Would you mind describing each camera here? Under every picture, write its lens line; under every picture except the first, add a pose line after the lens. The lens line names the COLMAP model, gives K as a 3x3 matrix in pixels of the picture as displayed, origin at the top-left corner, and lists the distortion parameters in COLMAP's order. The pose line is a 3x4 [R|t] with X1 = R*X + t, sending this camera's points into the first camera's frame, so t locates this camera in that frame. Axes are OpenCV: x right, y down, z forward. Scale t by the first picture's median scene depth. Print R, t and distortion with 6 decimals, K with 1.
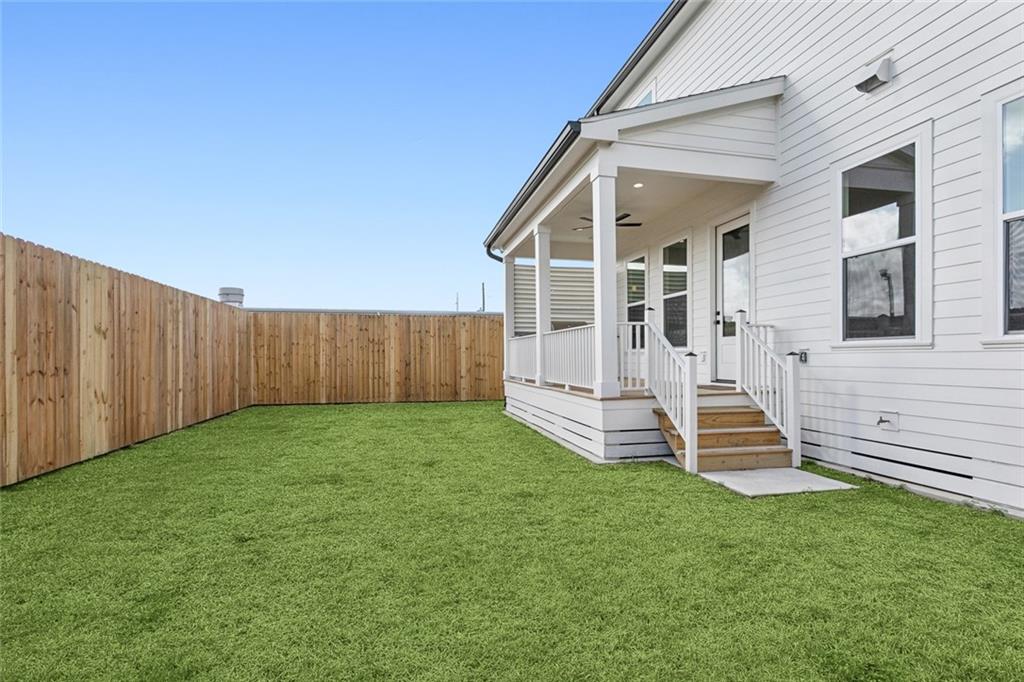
lens RADIAL K [[490.4, 0, 513.5], [0, 490.4, 350.1], [0, 0, 1]] dist [-0.000228, 0.000195]
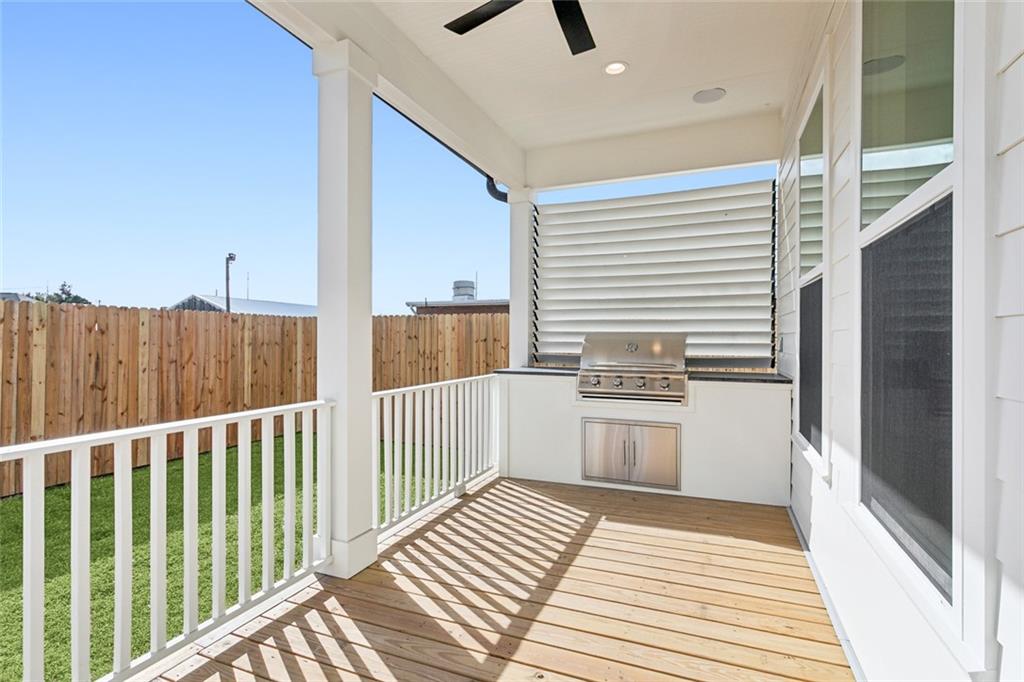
lens RADIAL K [[508.0, 0, 512.0], [0, 508.0, 341.0], [0, 0, 1]] dist [-0.000892, -0.000286]
pose [[0.816823, 0.004084, -0.576874, 0.212850], [0.004777, 0.999893, 0.013843, -0.045229], [0.576869, -0.014063, 0.816716, 0.501632]]
